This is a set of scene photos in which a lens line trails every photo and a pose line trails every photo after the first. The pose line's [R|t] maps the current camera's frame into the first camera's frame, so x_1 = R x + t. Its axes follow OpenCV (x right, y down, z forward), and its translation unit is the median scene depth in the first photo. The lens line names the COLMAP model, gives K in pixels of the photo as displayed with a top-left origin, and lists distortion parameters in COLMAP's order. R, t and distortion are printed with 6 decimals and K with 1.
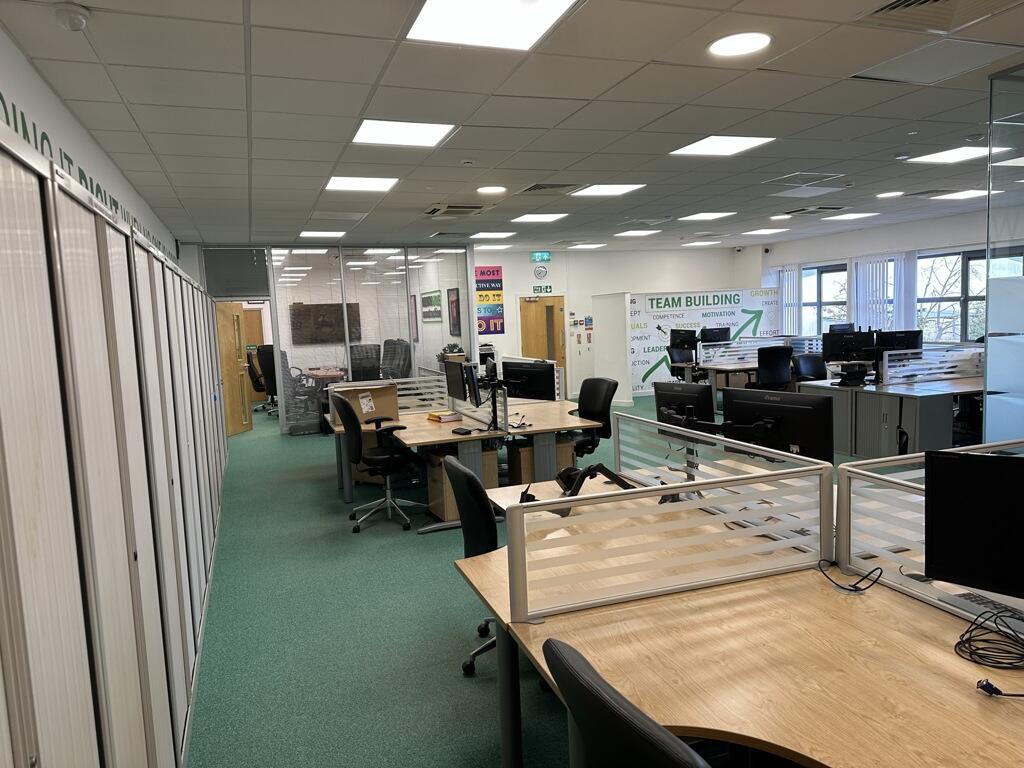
lens RADIAL K [[717.6, 0, 505.7], [0, 717.6, 386.9], [0, 0, 1]] dist [0.086208, -0.003850]
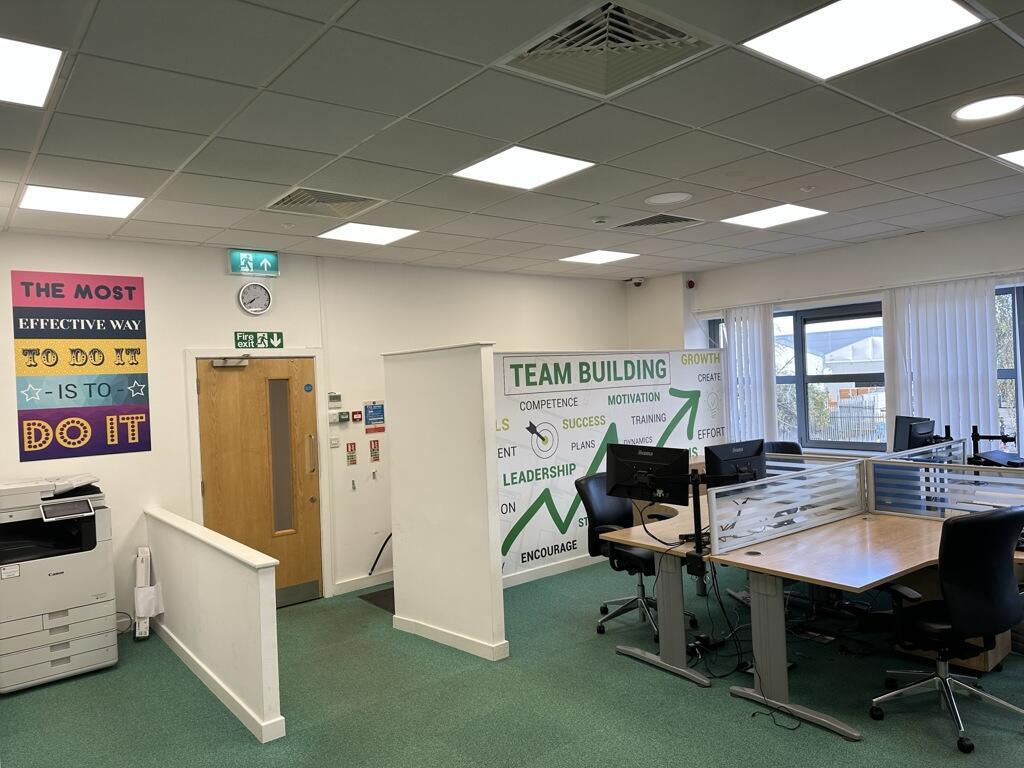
lens RADIAL K [[717.6, 0, 514.4], [0, 717.6, 390.0], [0, 0, 1]] dist [0.086208, -0.003850]
pose [[0.946982, -0.001590, 0.321284, 0.056309], [0.033398, 0.995058, -0.093515, -0.063348], [-0.319547, 0.099287, 0.942354, 0.566280]]
